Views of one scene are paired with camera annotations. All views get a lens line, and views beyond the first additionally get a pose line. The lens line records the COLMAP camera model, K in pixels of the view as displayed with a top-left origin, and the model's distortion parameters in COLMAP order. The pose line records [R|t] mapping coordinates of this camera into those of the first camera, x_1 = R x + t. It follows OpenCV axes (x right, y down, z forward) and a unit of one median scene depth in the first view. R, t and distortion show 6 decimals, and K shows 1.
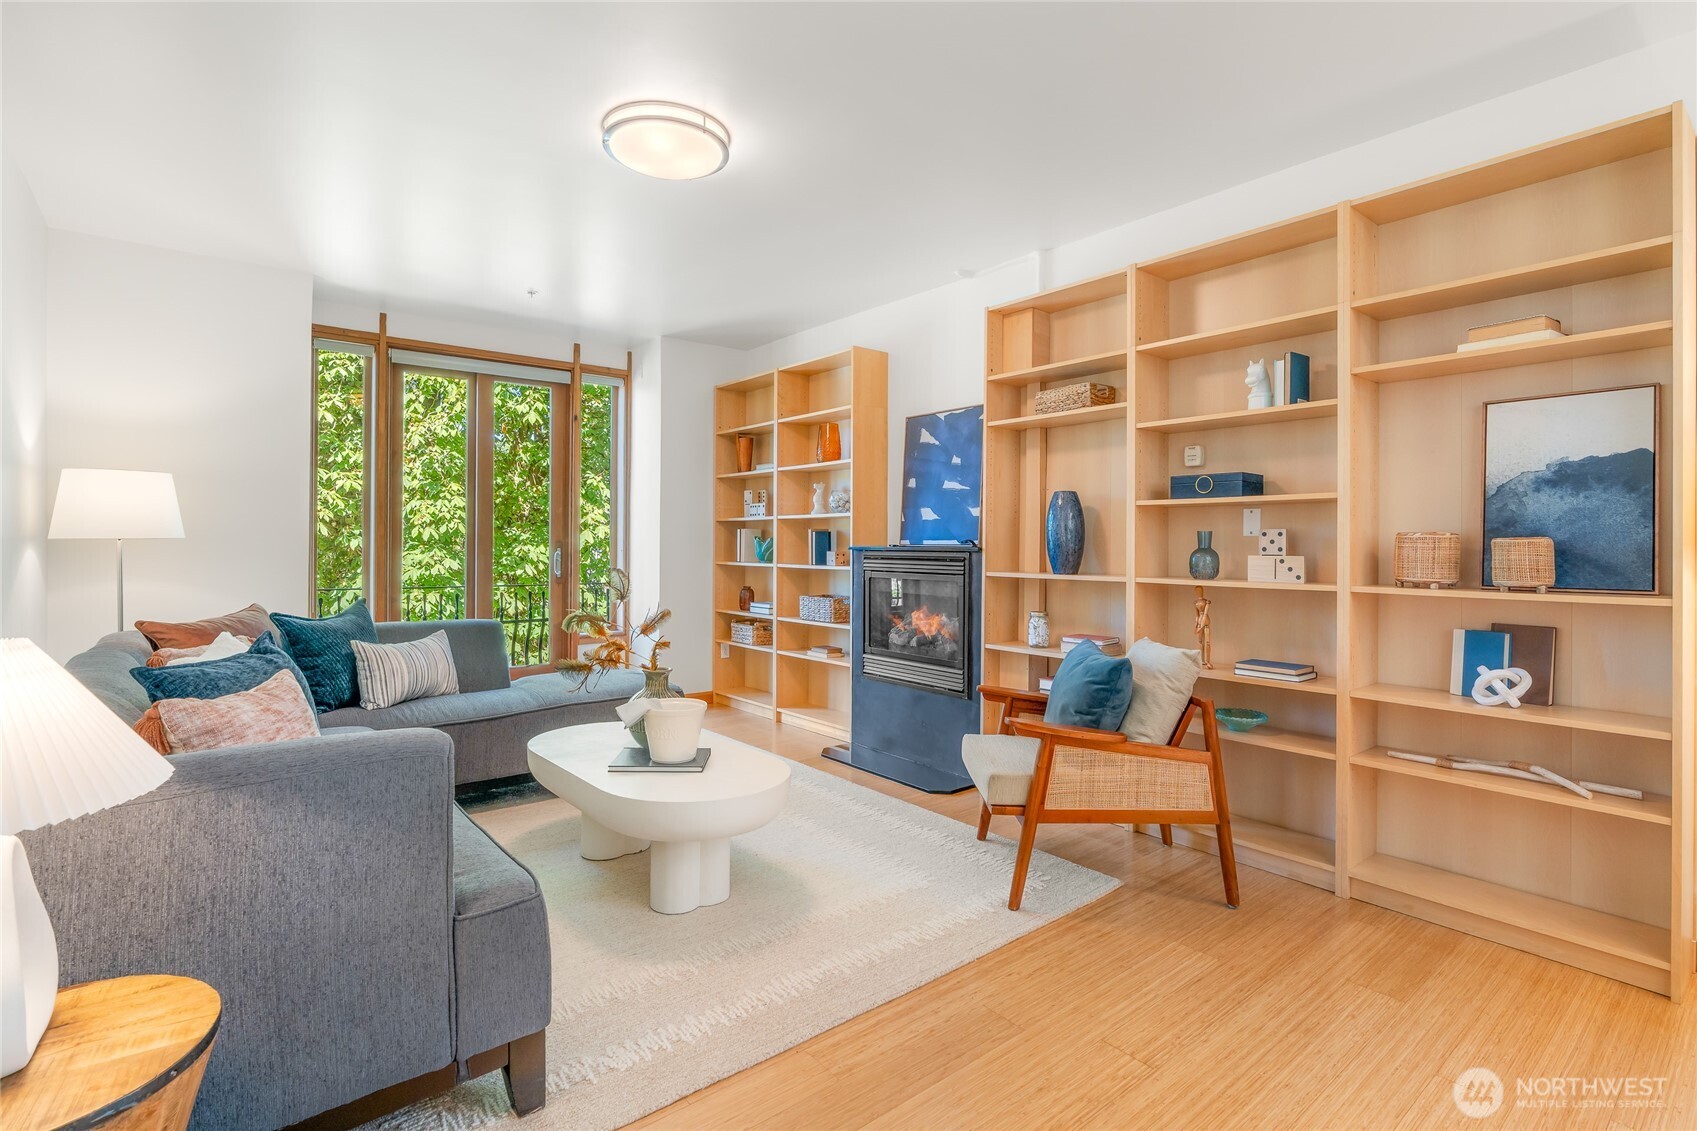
lens RADIAL K [[769.1, 0, 820.6], [0, 769.1, 543.7], [0, 0, 1]] dist [-0.005610, 0.001312]
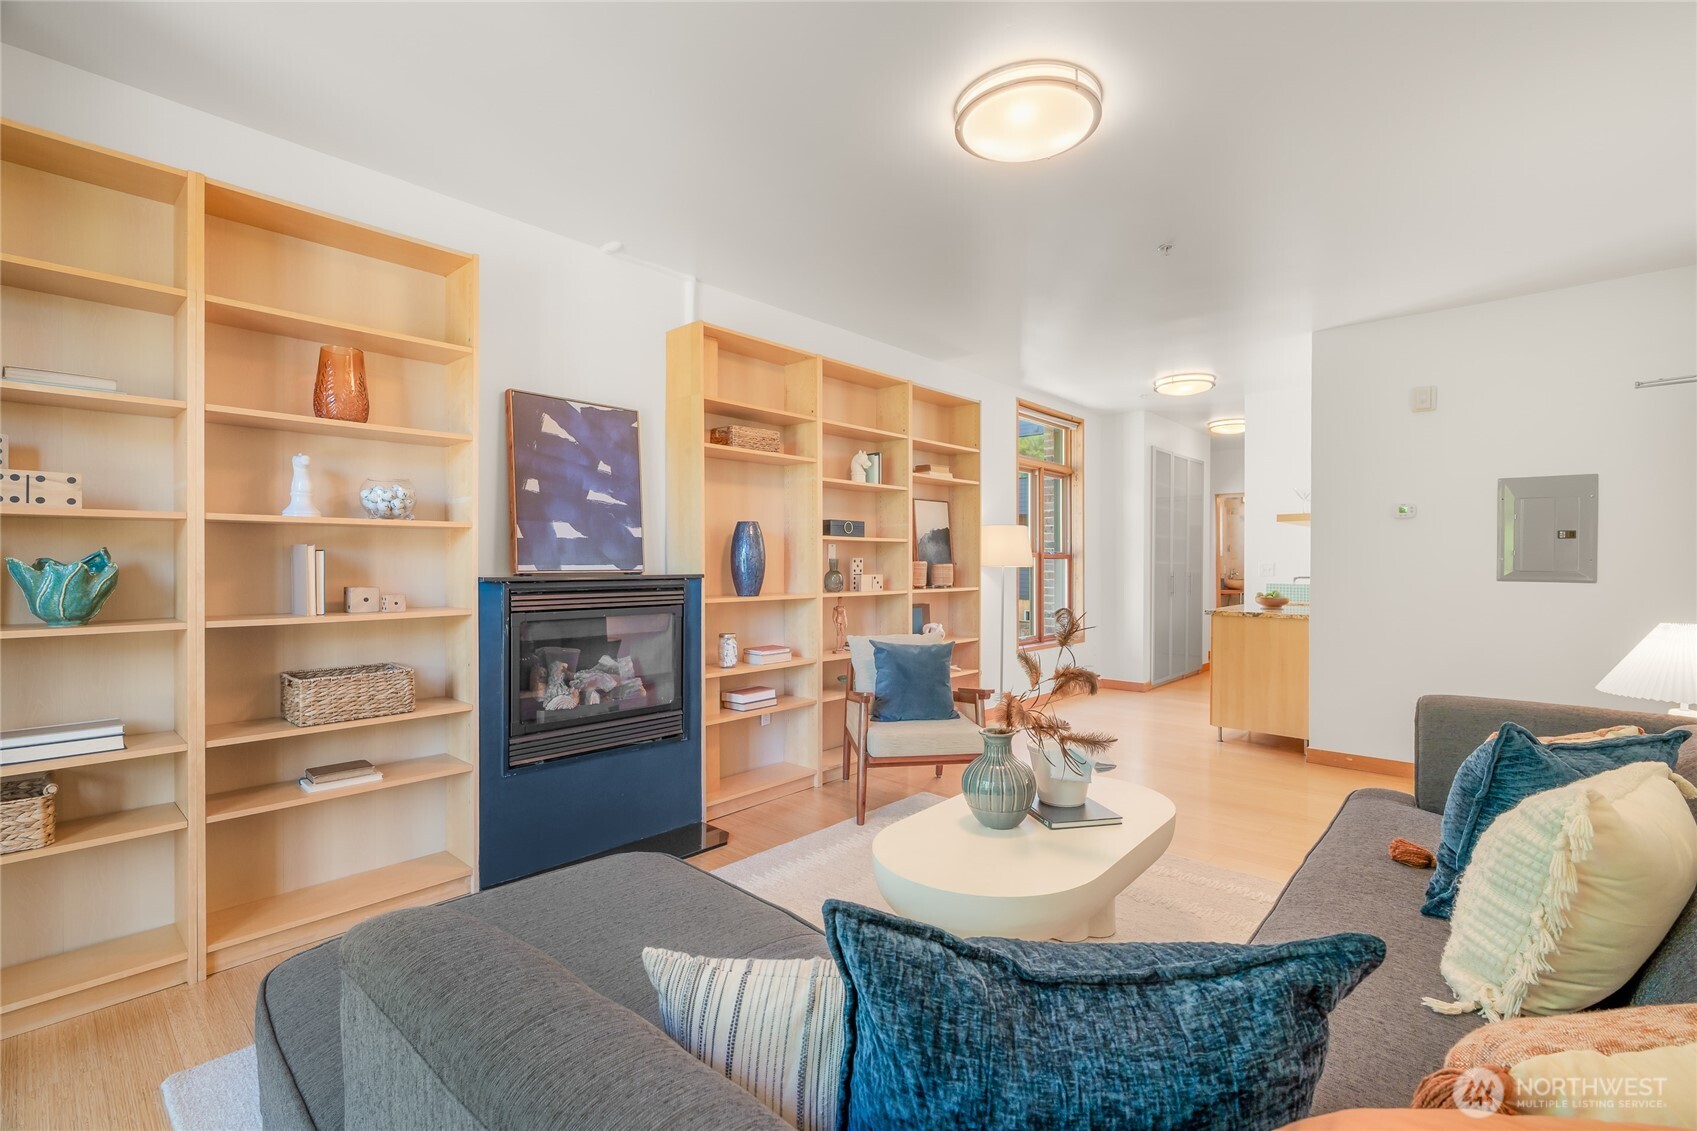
lens RADIAL K [[769.1, 0, 848.9], [0, 769.1, 560.7], [0, 0, 1]] dist [-0.005610, 0.001312]
pose [[-0.169290, -0.004572, 0.985556, -0.677190], [-0.003787, 0.999985, 0.003989, -0.013133], [-0.985559, -0.003057, -0.169305, 0.880339]]
